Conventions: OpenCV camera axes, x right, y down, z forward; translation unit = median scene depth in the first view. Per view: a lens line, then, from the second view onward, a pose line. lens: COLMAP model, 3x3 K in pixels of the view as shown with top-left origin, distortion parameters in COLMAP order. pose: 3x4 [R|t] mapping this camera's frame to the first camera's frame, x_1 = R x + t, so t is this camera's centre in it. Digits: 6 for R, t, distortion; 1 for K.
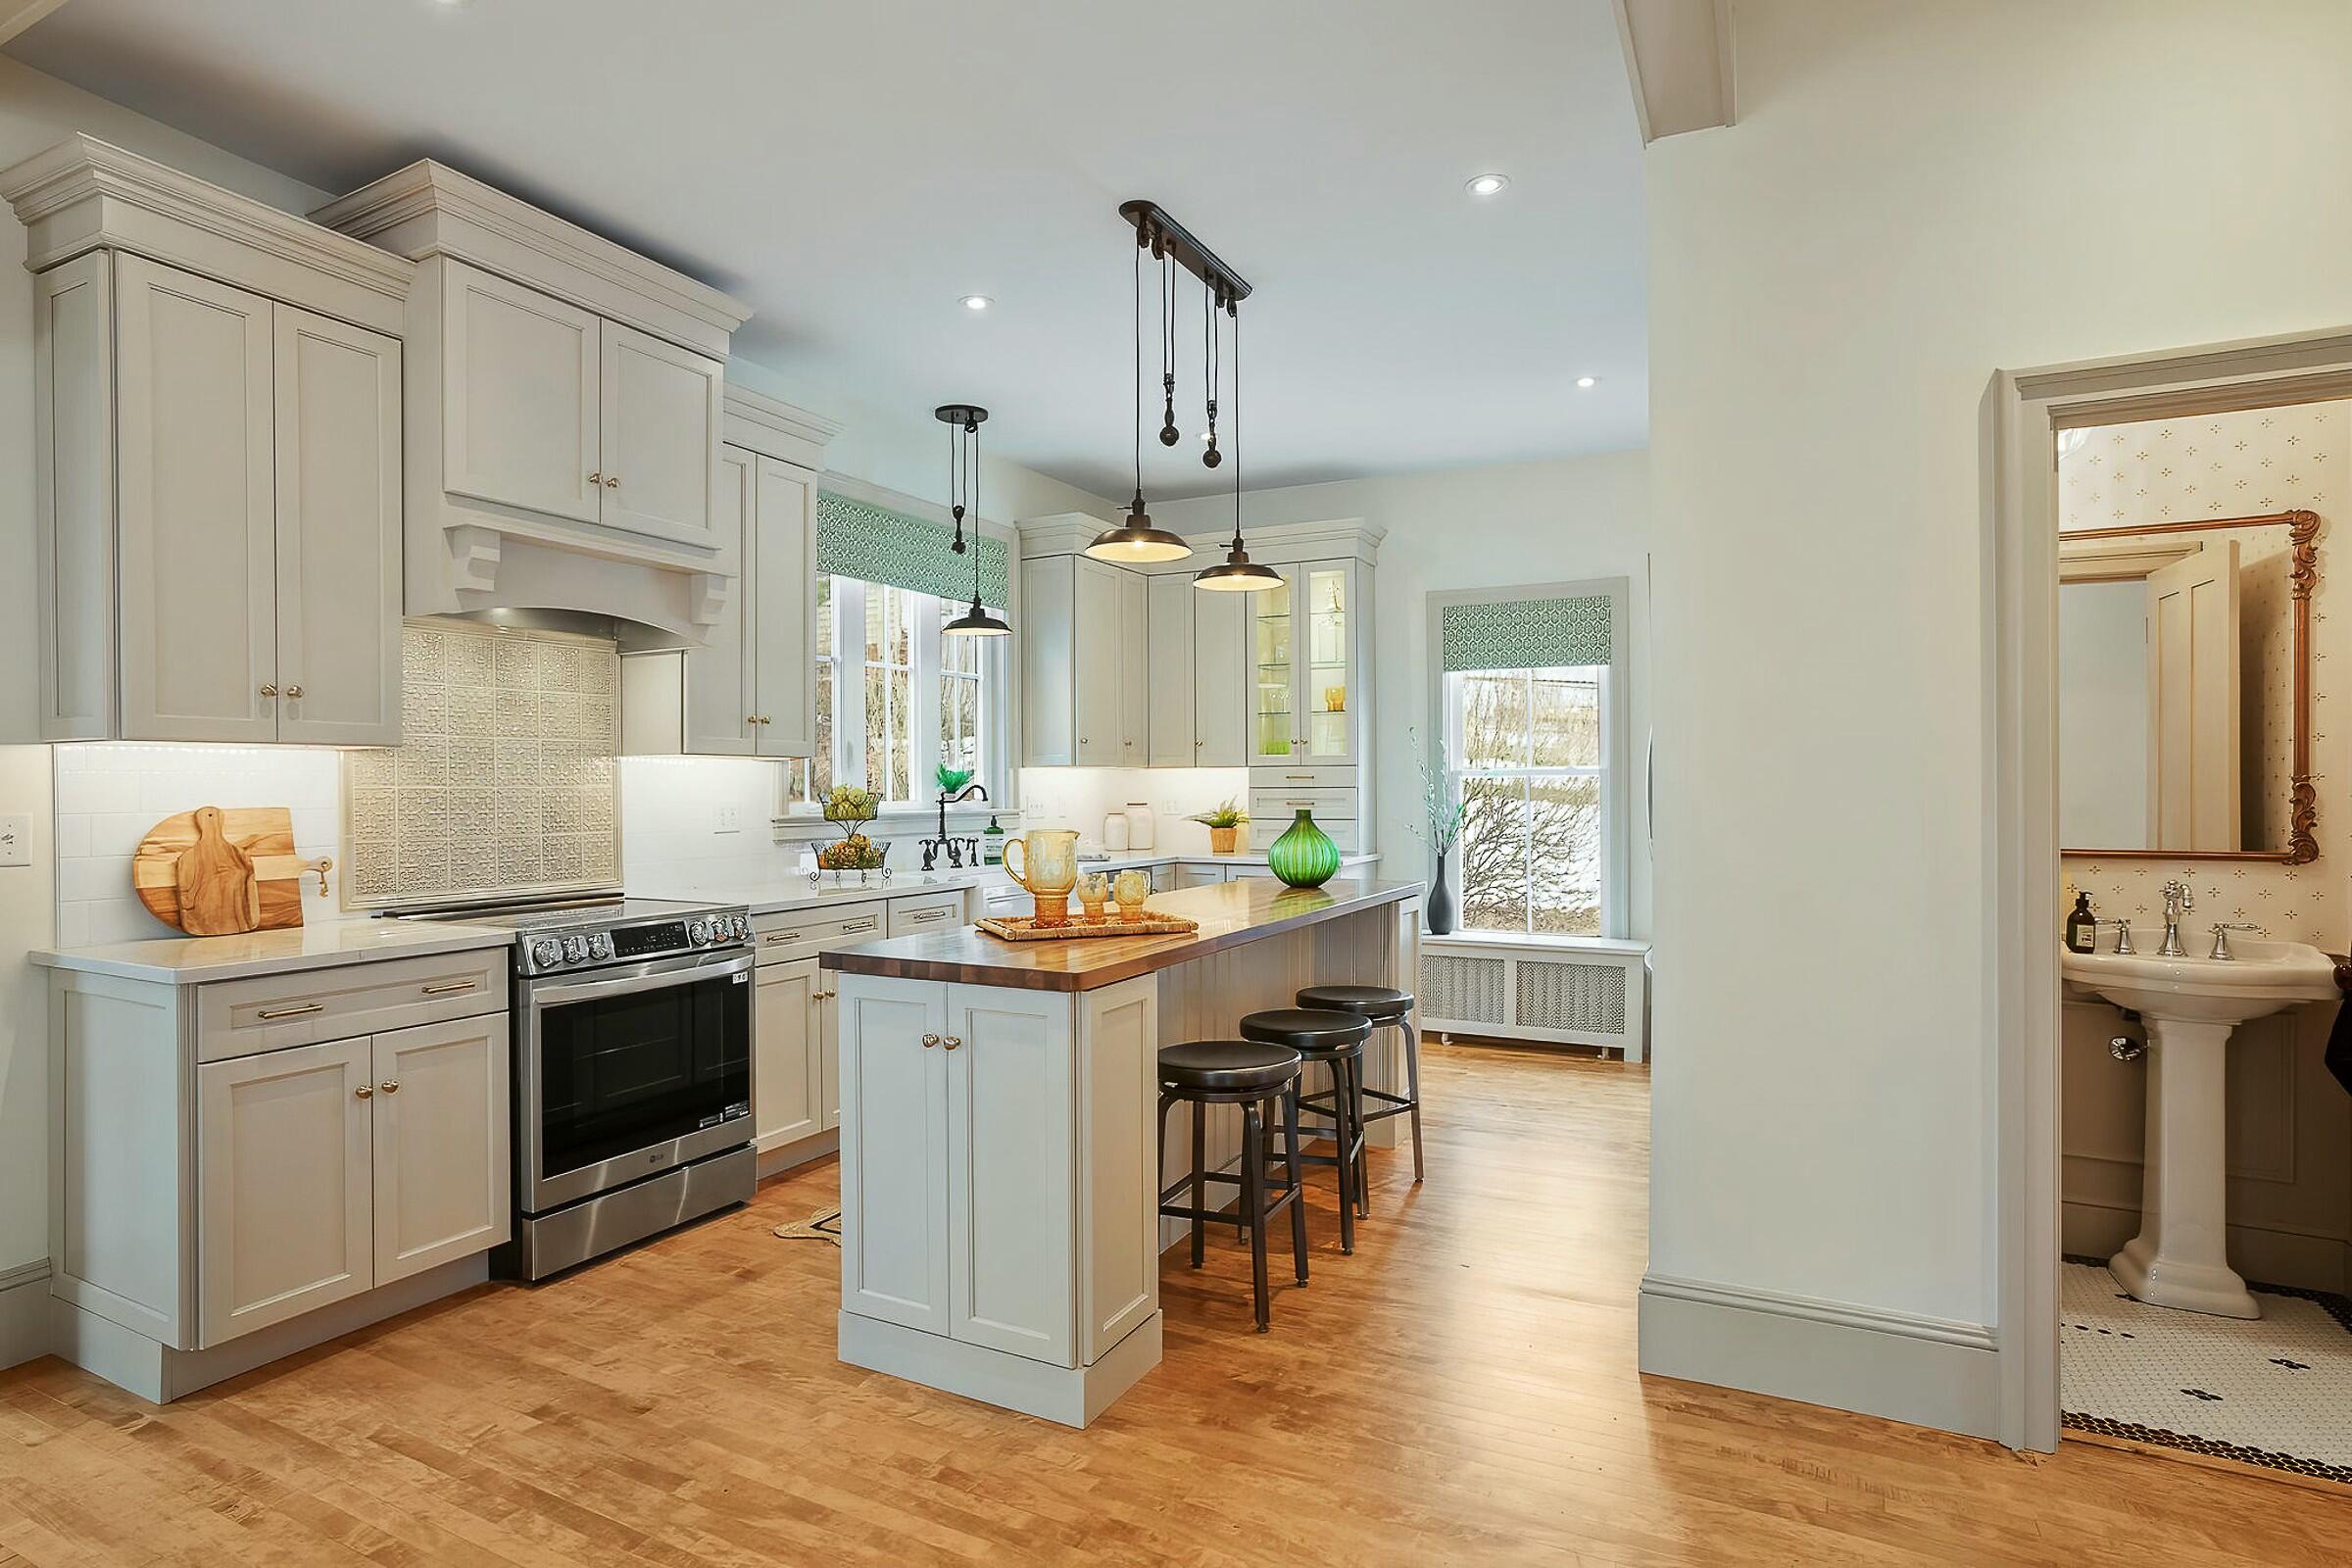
lens RADIAL K [[1239.7, 0, 1182.0], [0, 1239.7, 787.8], [0, 0, 1]] dist [0.004313, 0.000403]
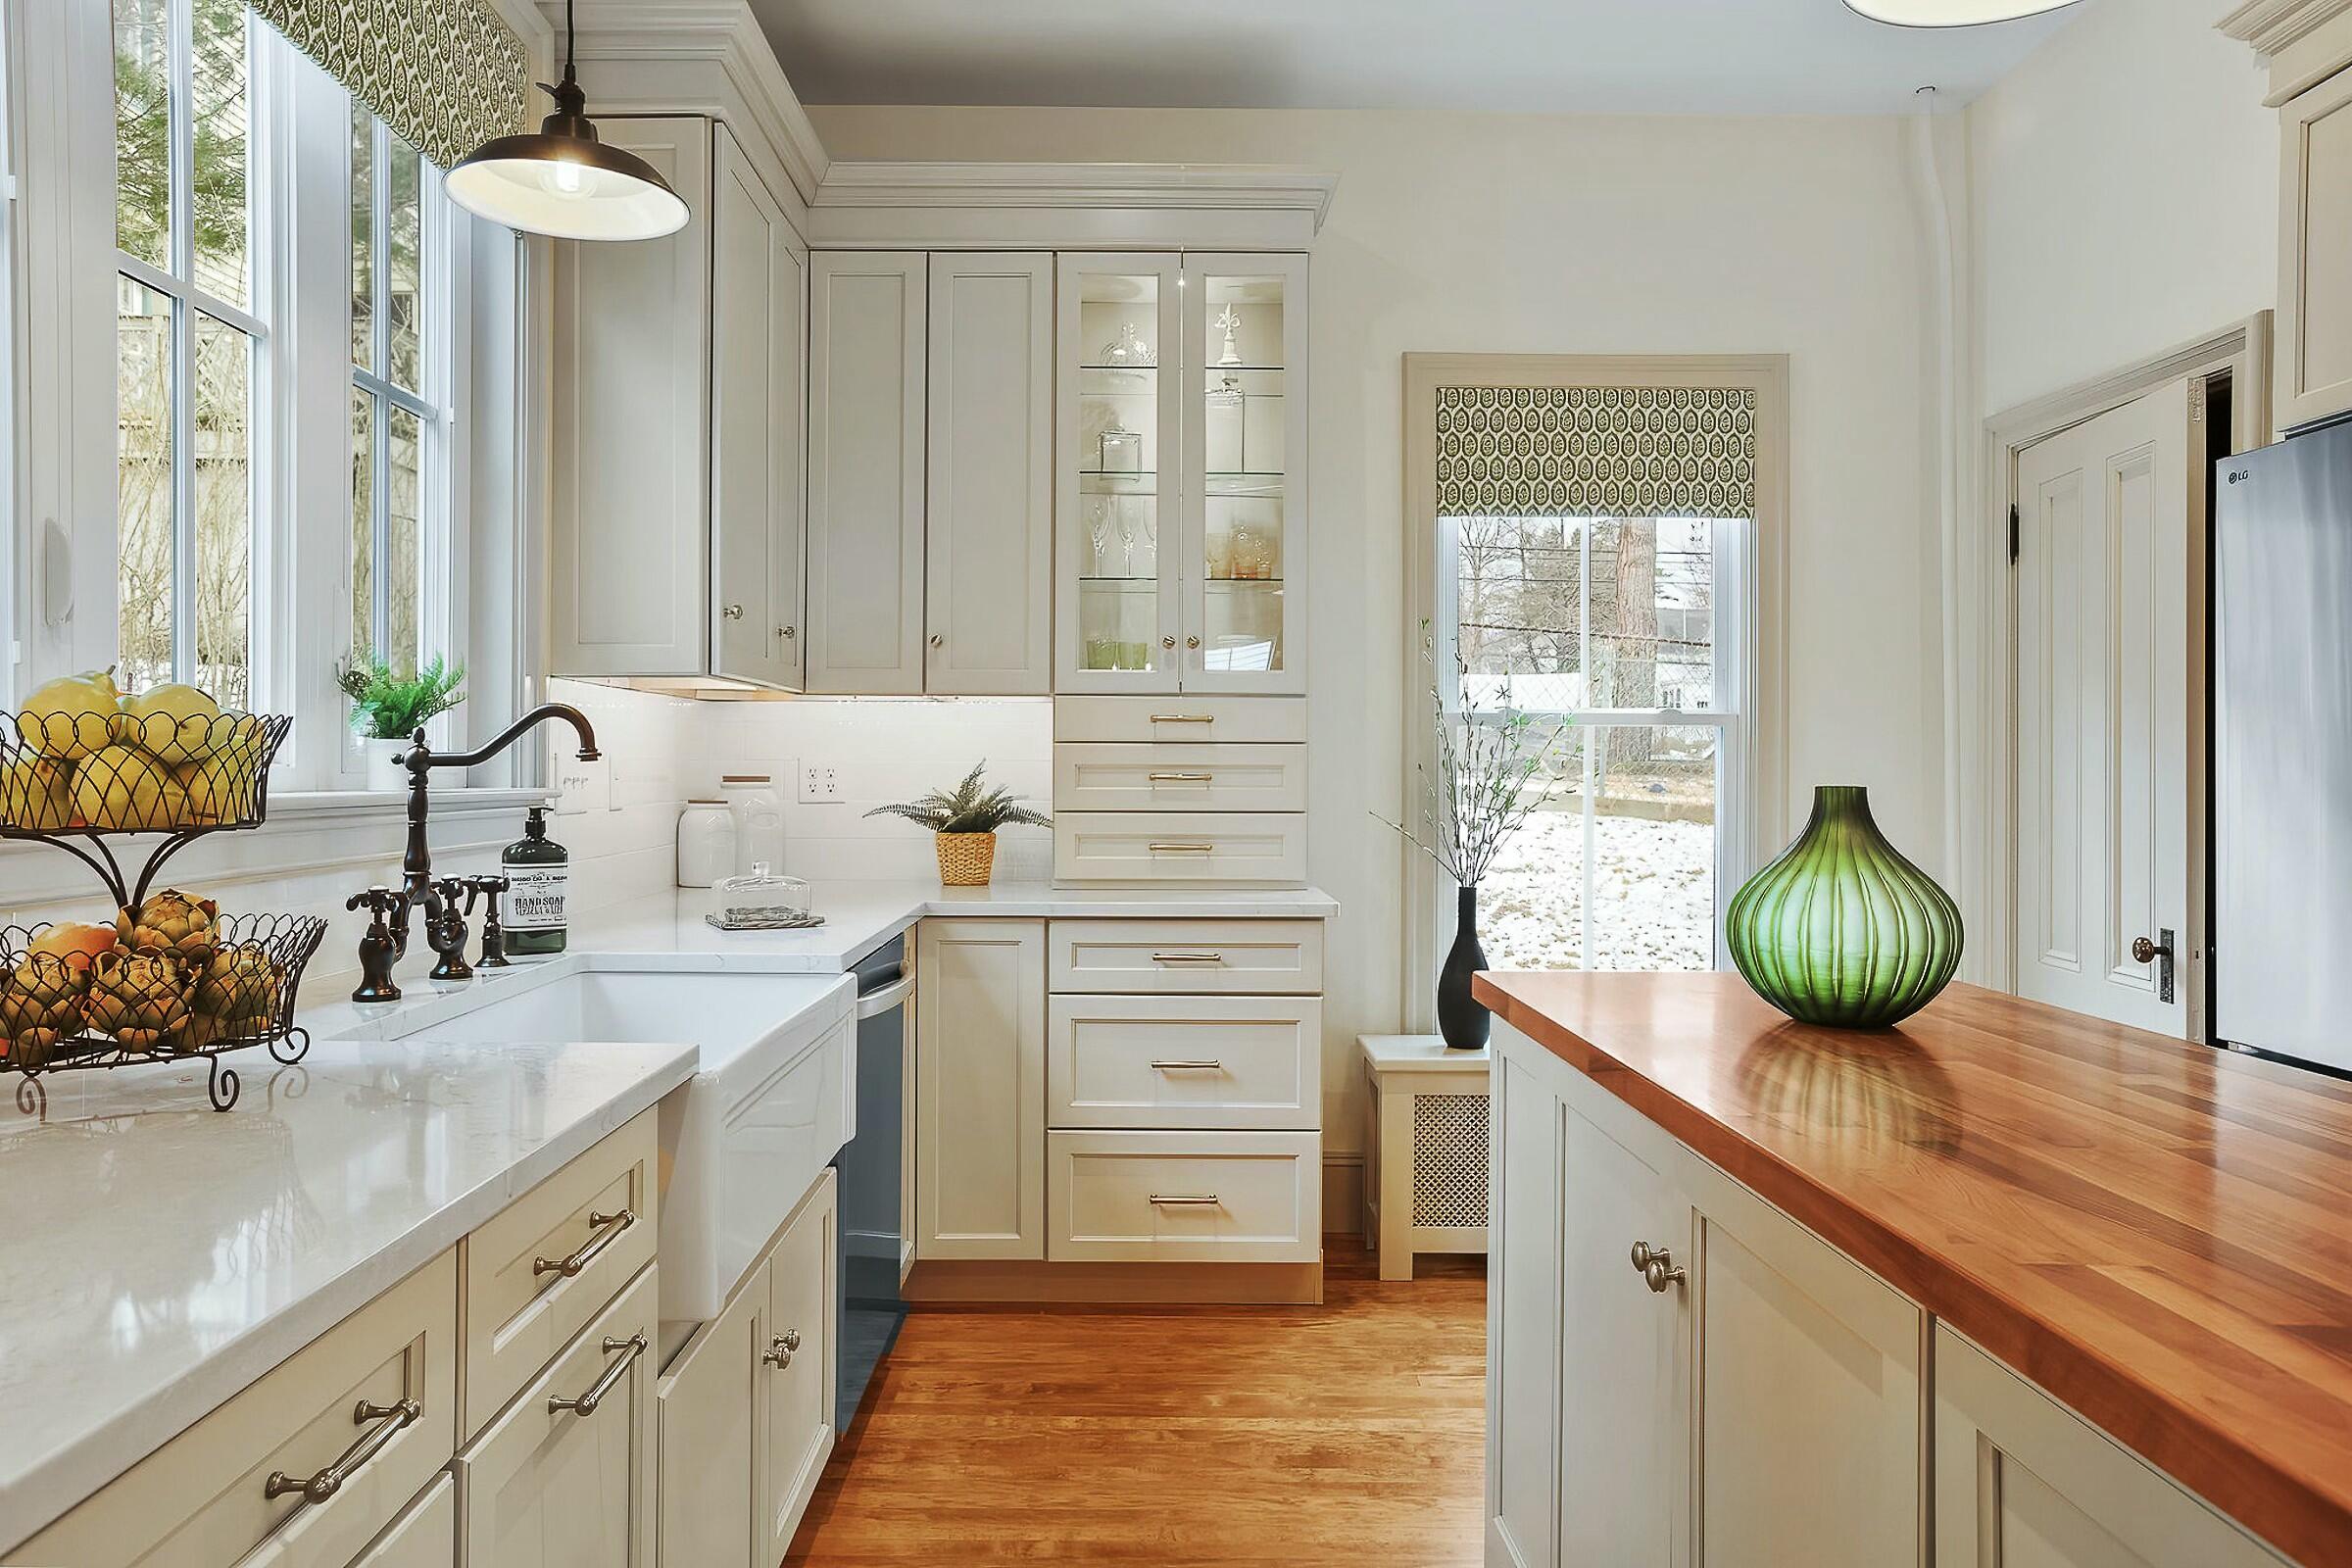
lens RADIAL K [[1537.4, 0, 1157.8], [0, 1537.4, 776.4], [0, 0, 1]] dist [0.003669, 0.002565]
pose [[0.883275, 0.006665, 0.468807, -0.206654], [-0.009019, 0.999955, 0.002776, 0.012609], [-0.468768, -0.006680, 0.883296, 0.590684]]
